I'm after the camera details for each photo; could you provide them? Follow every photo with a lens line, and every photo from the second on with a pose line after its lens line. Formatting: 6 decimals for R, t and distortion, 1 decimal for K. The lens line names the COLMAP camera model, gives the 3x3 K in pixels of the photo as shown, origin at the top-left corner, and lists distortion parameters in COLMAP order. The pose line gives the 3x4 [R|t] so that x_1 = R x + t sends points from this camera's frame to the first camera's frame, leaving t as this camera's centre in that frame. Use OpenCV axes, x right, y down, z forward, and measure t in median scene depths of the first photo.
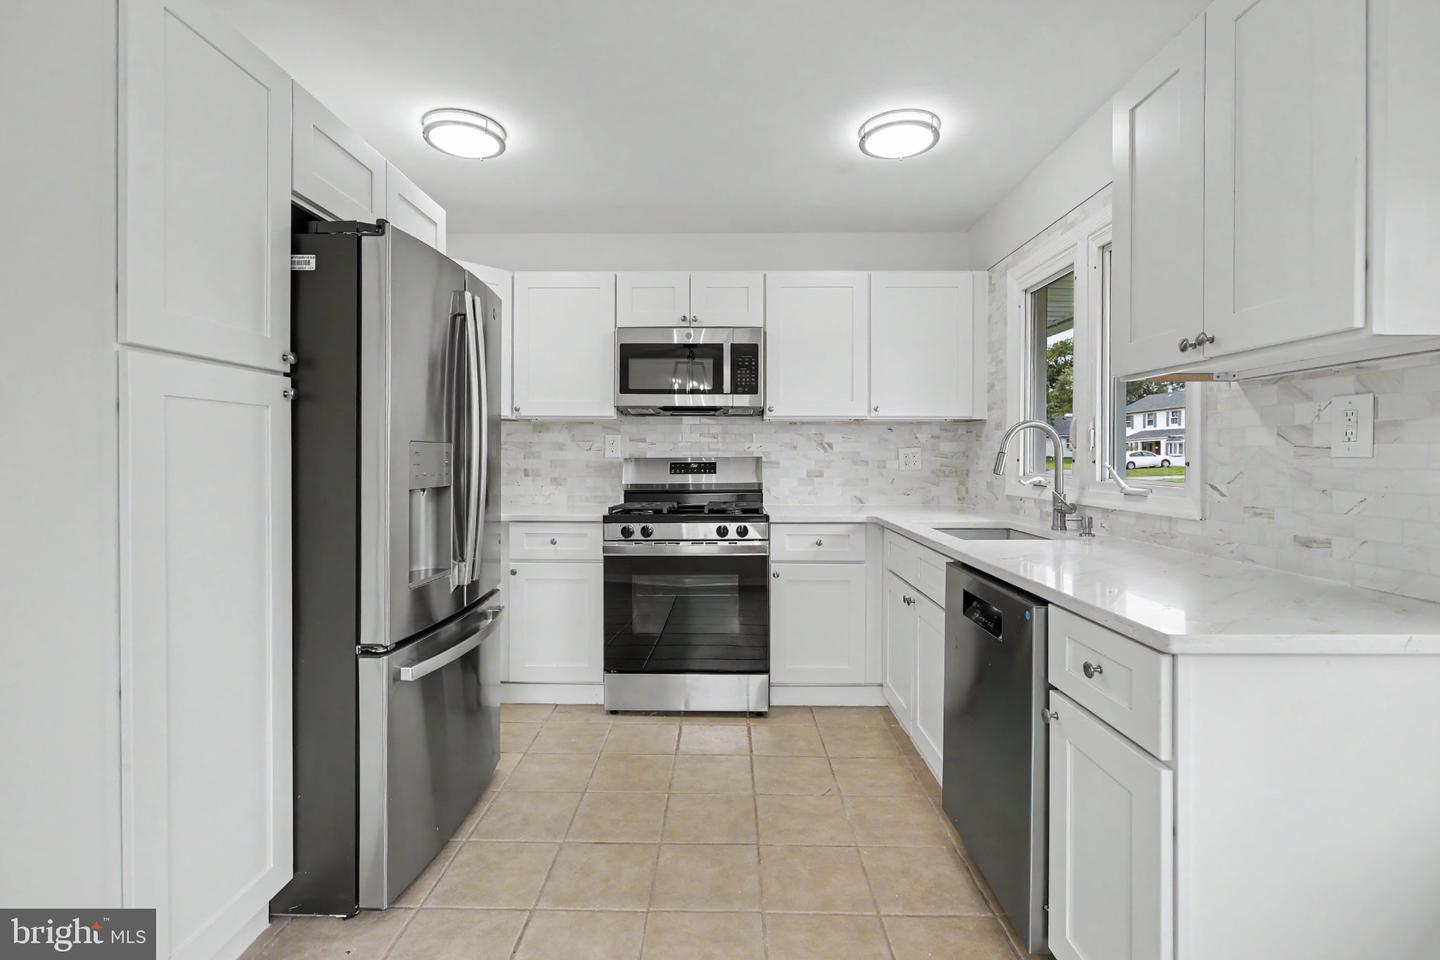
lens RADIAL K [[664.2, 0, 716.5], [0, 664.2, 460.0], [0, 0, 1]] dist [-0.003943, 0.000466]
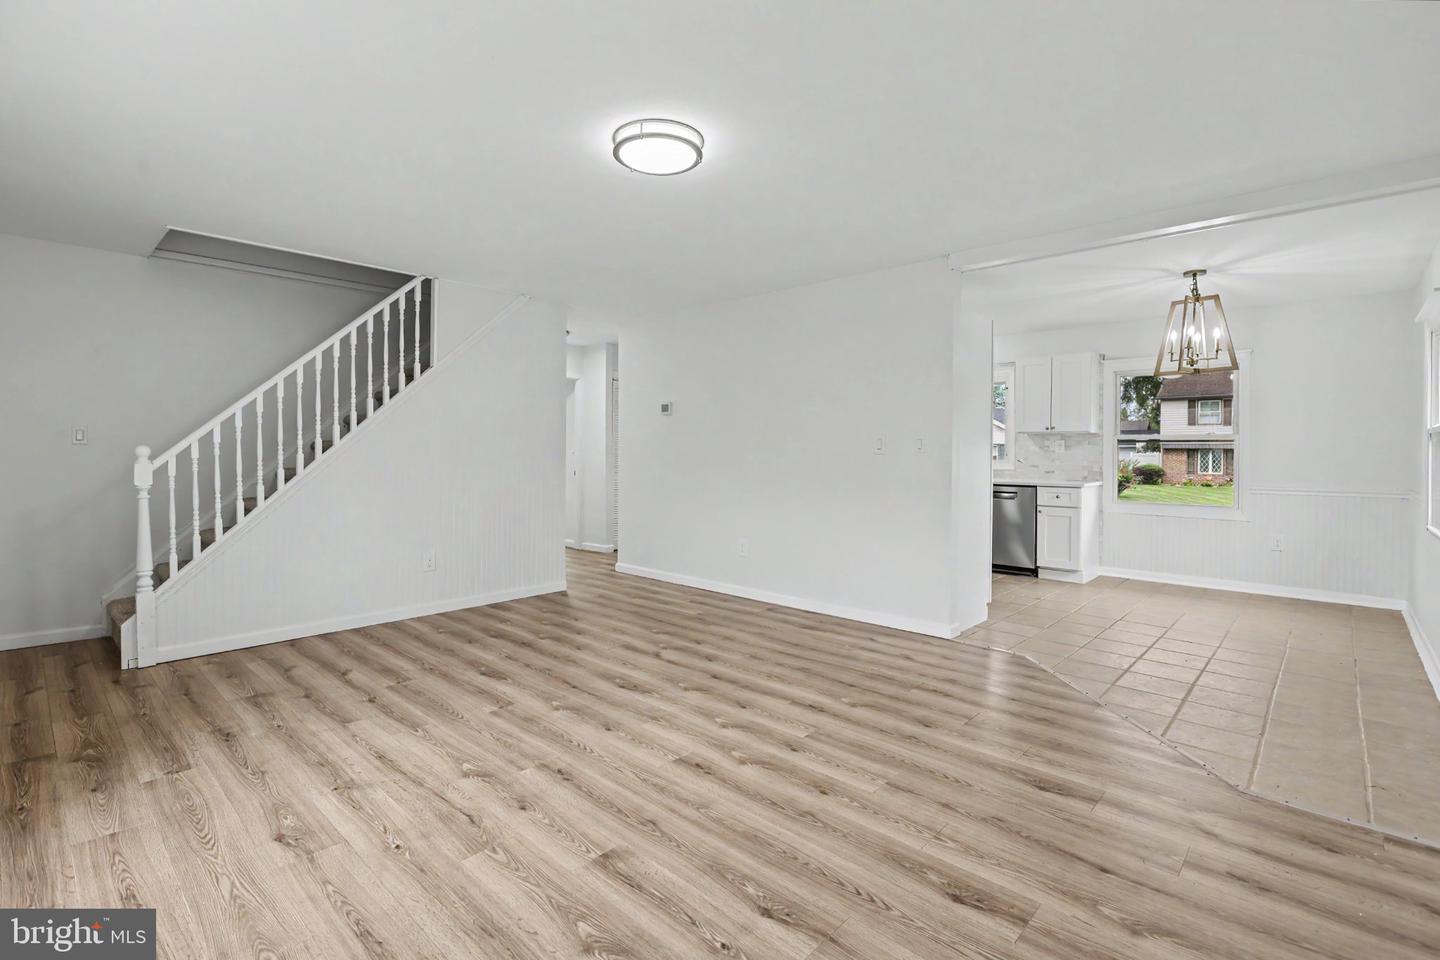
lens RADIAL K [[656.3, 0, 716.7], [0, 656.3, 460.6], [0, 0, 1]] dist [-0.003594, 0.000797]
pose [[0.677343, -0.009755, 0.735603, -1.905491], [0.001164, 0.999925, 0.012188, -0.005478], [-0.735667, -0.007399, 0.677303, -0.172137]]
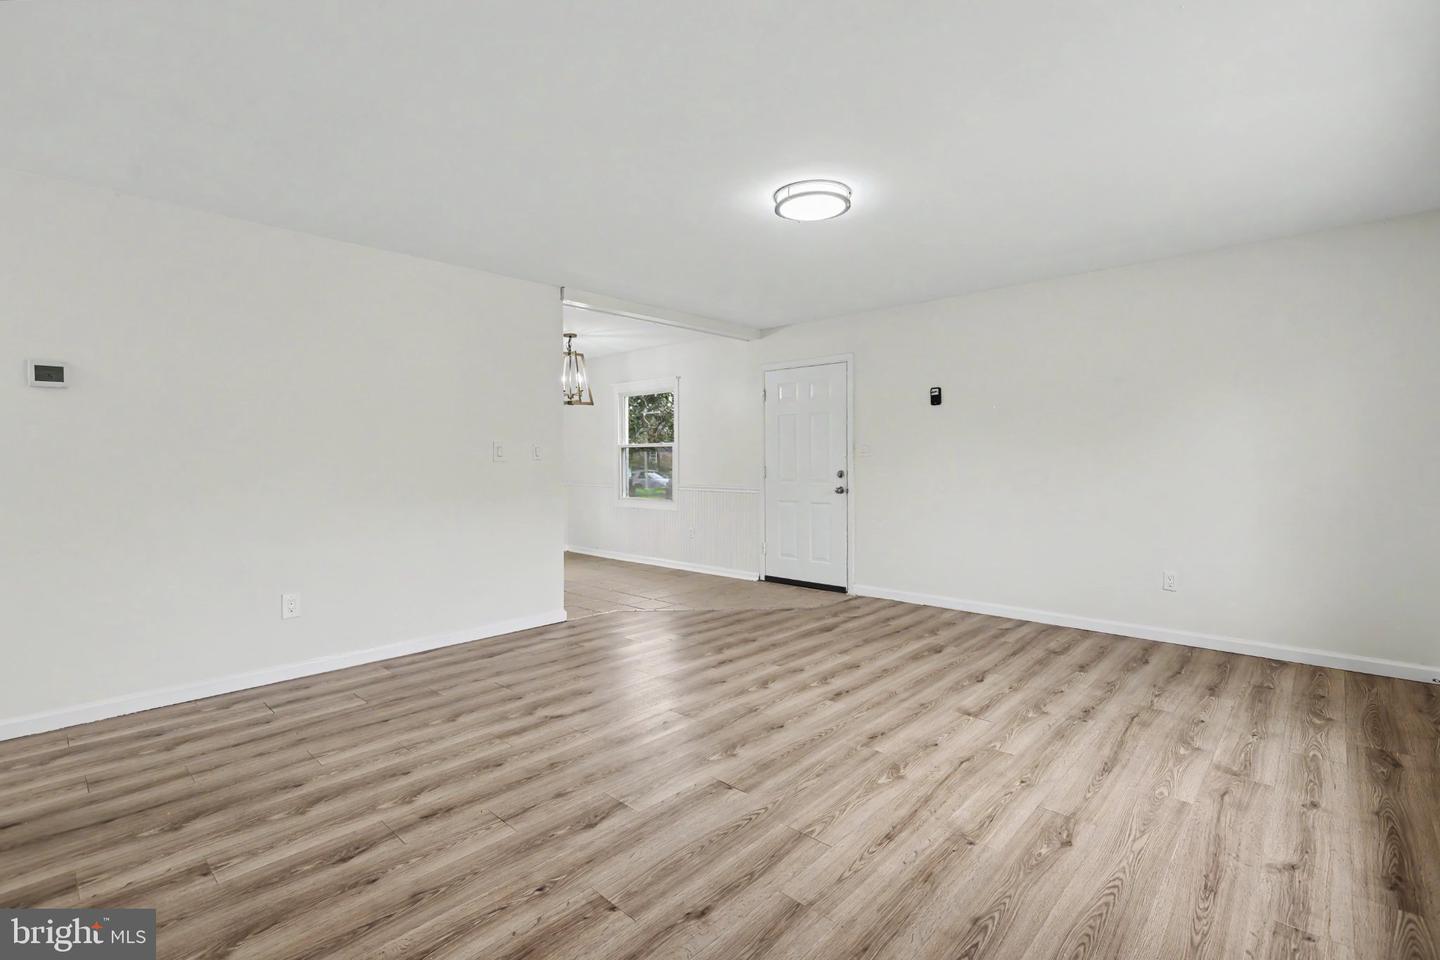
lens RADIAL K [[664.2, 0, 716.5], [0, 664.2, 460.0], [0, 0, 1]] dist [-0.003943, 0.000466]
pose [[-0.737256, 0.001806, 0.675611, -1.911623], [0.007236, 0.999960, 0.005223, -0.006163], [-0.675574, 0.008739, -0.737240, 1.302353]]
